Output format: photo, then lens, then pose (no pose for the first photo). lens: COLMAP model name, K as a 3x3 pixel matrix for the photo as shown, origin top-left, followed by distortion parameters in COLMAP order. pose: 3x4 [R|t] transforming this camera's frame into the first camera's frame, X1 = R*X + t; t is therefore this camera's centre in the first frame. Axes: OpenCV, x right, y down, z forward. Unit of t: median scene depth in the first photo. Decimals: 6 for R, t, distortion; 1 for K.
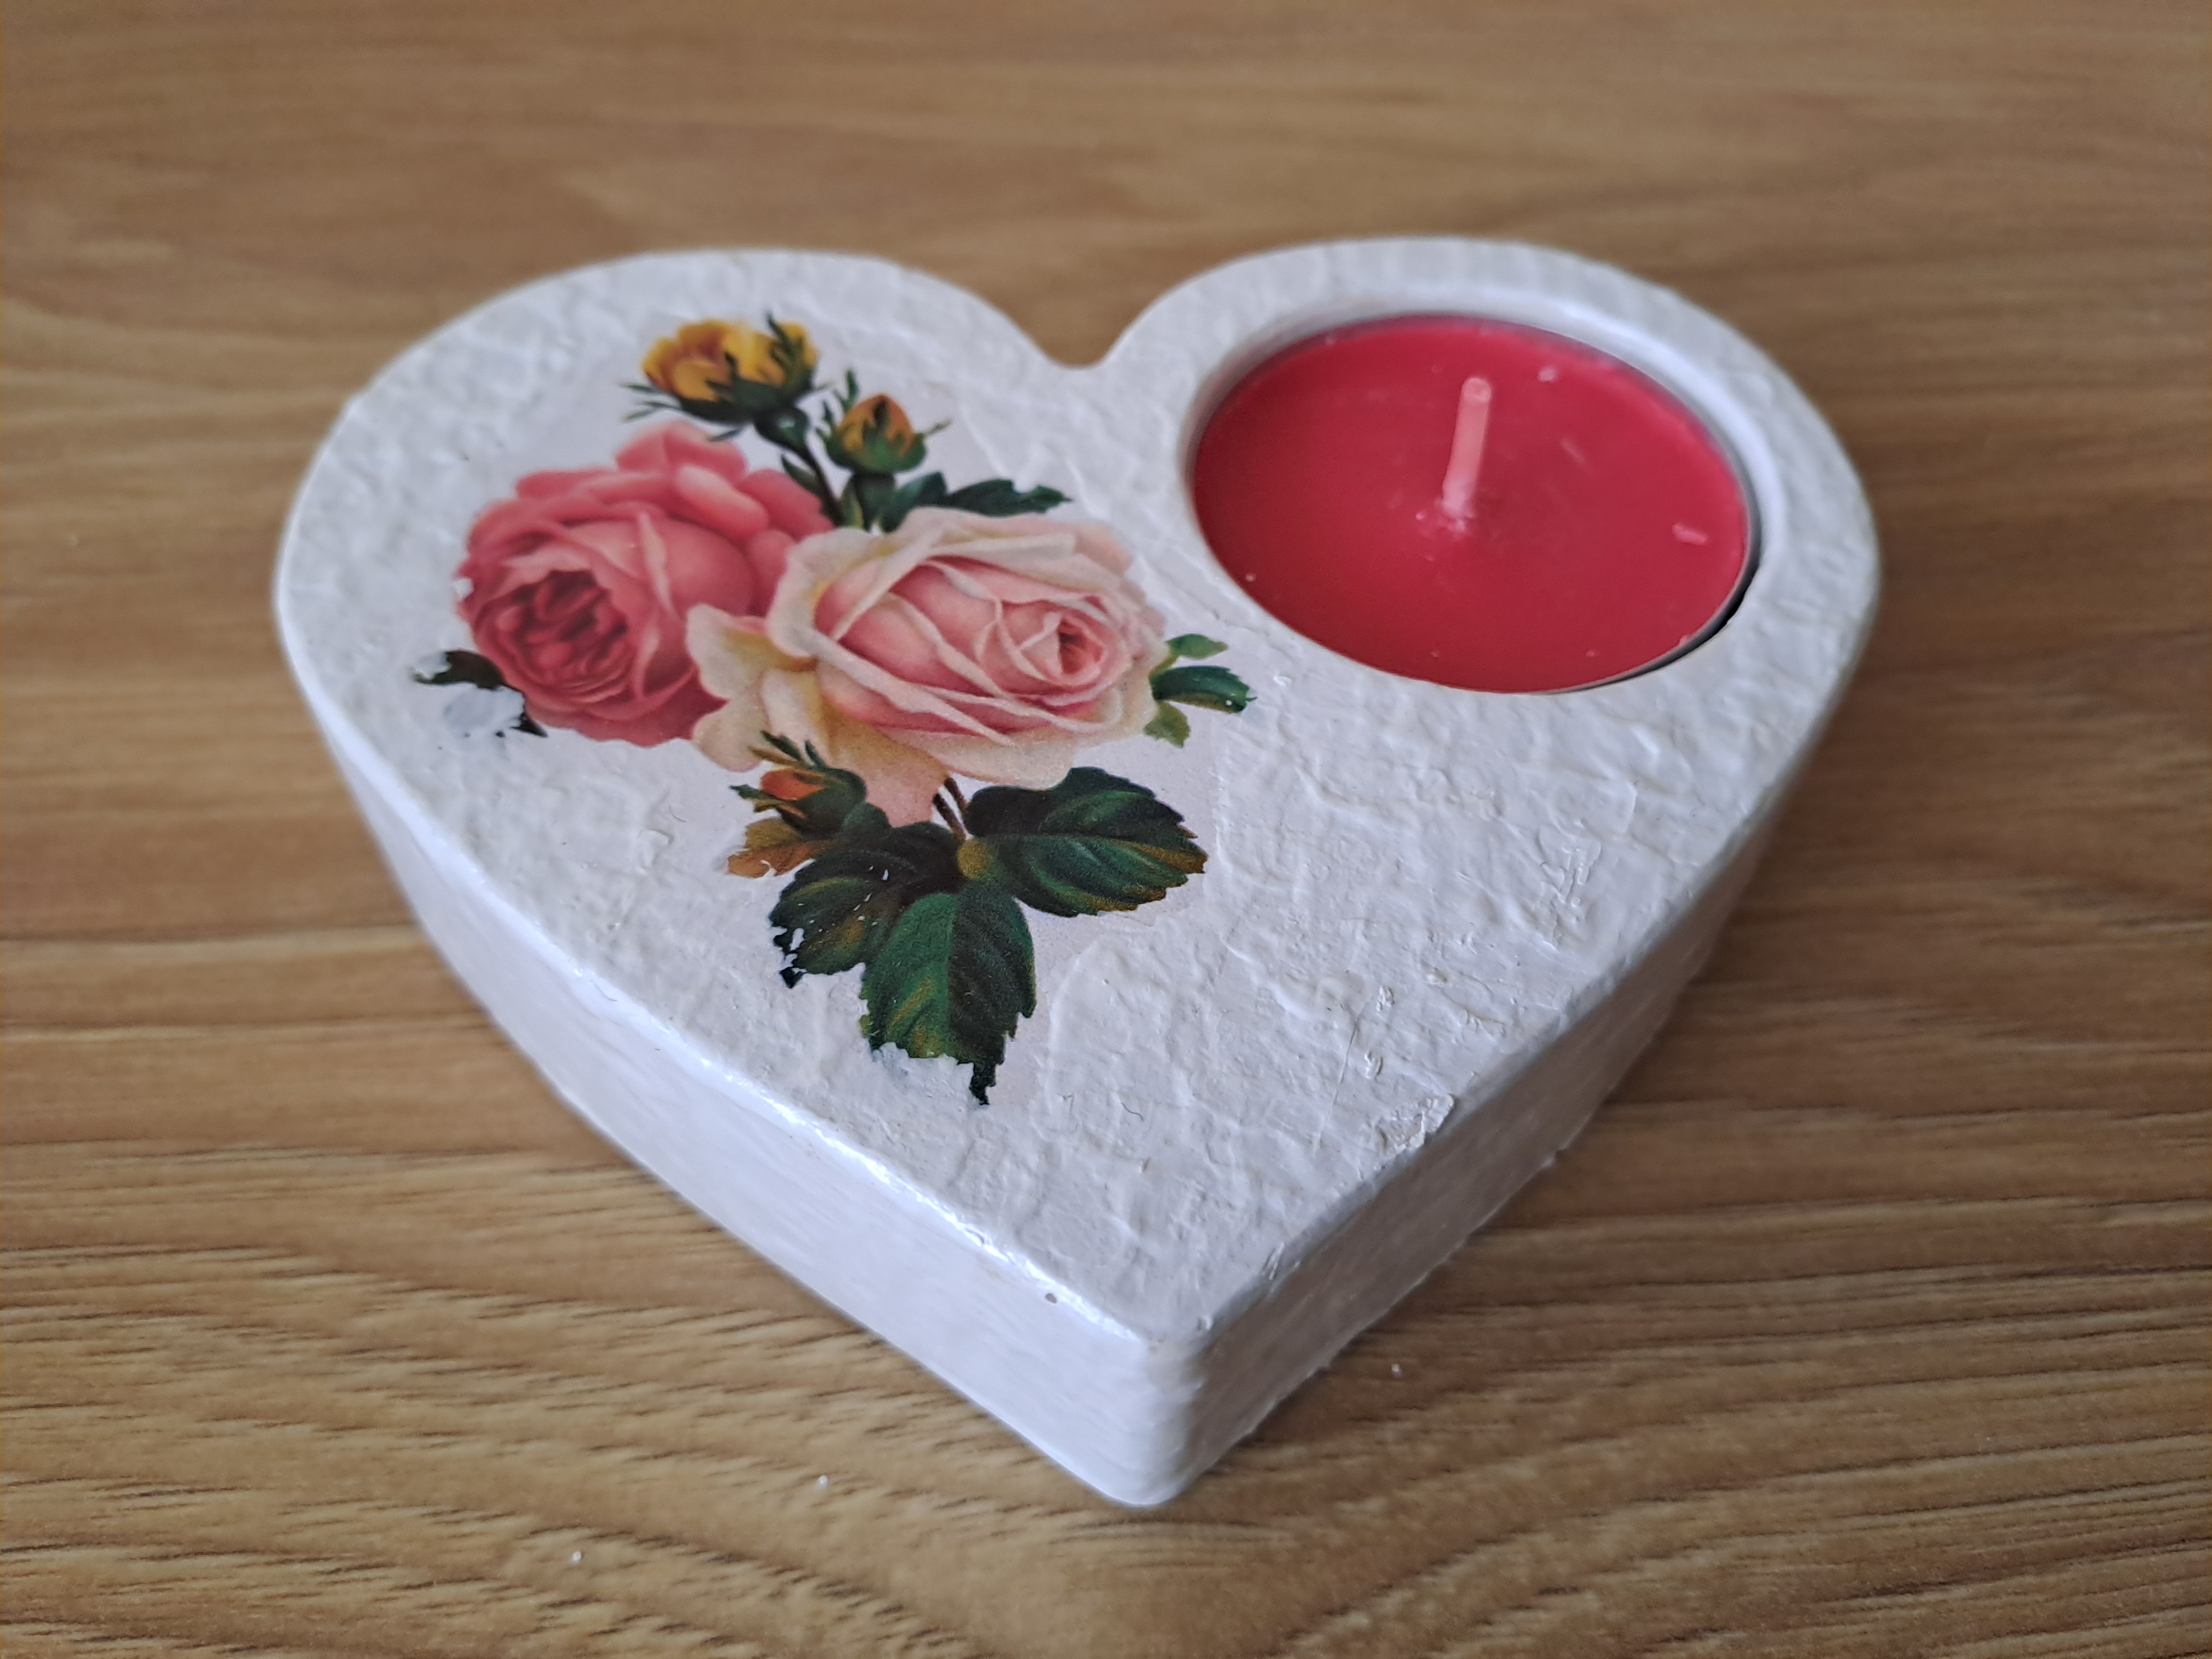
lens RADIAL K [[1759.7, 0, 1124.0], [0, 1759.7, 792.9], [0, 0, 1]] dist [-0.027265, -0.013156]
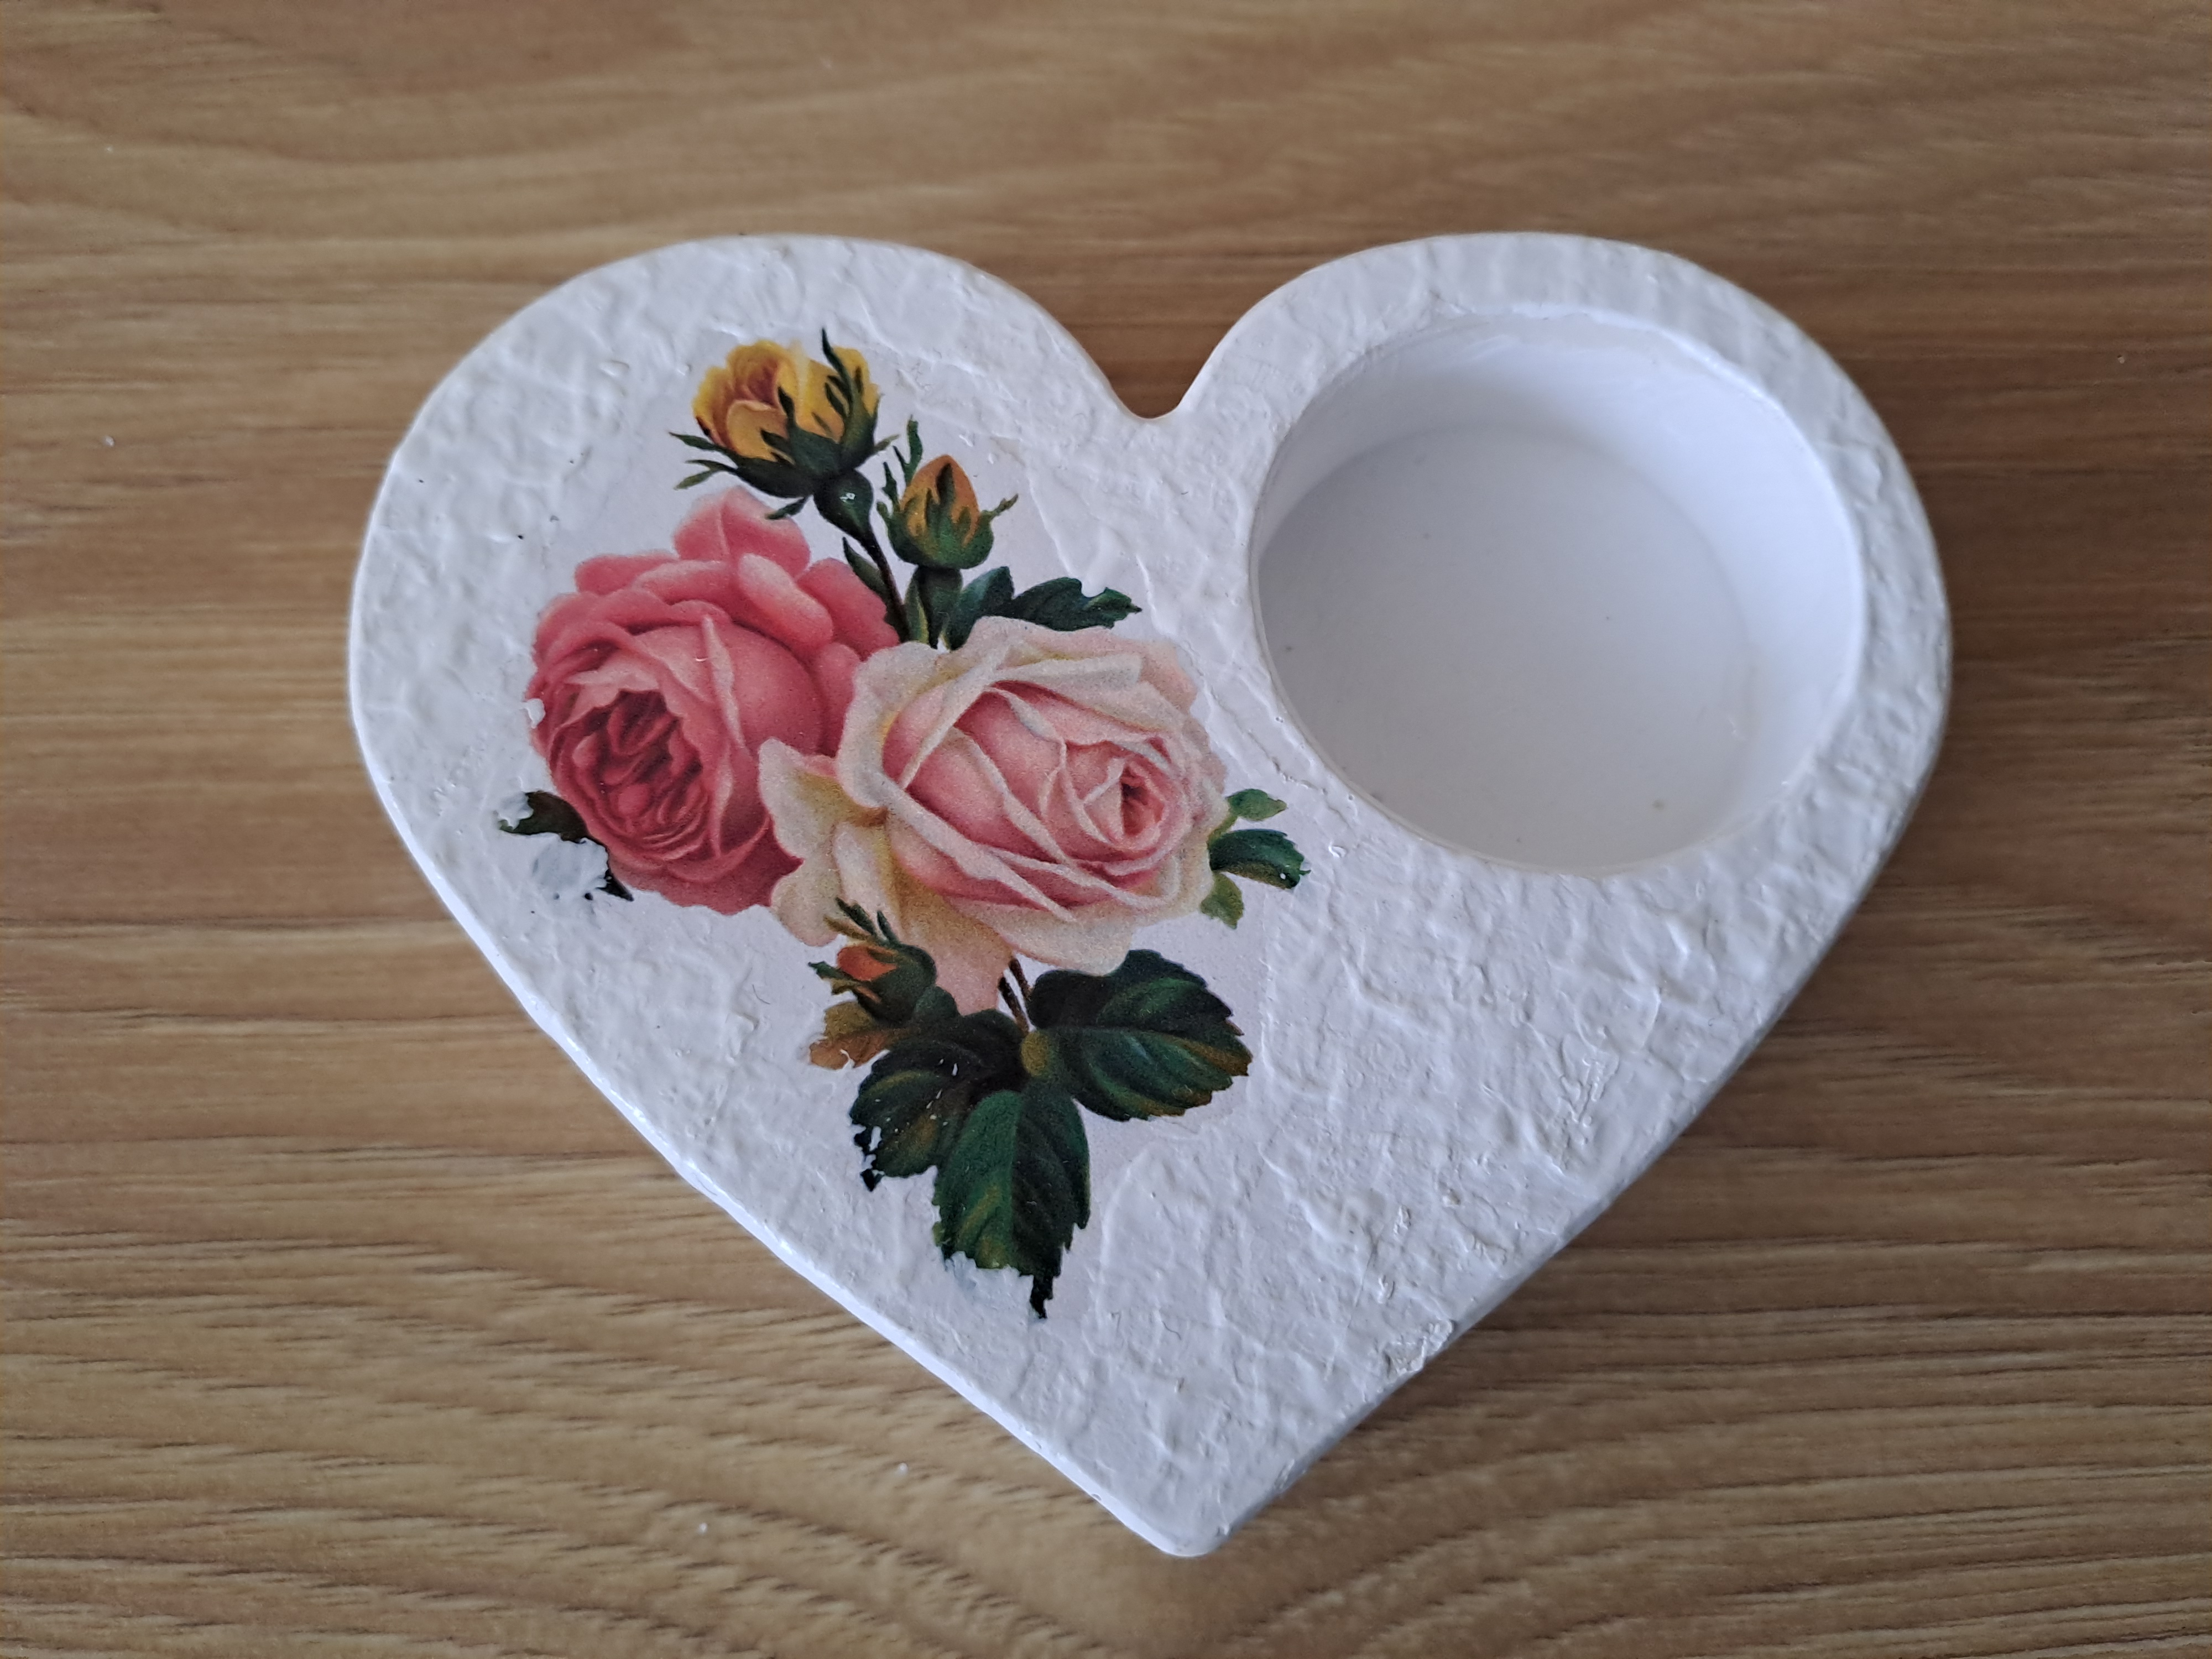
lens RADIAL K [[1759.7, 0, 1144.4], [0, 1759.7, 768.8], [0, 0, 1]] dist [-0.027265, -0.013156]
pose [[0.999008, 0.044203, -0.005343, -0.019213], [-0.039062, 0.927708, 0.371258, -0.485482], [0.021368, -0.370681, 0.928515, 0.057621]]
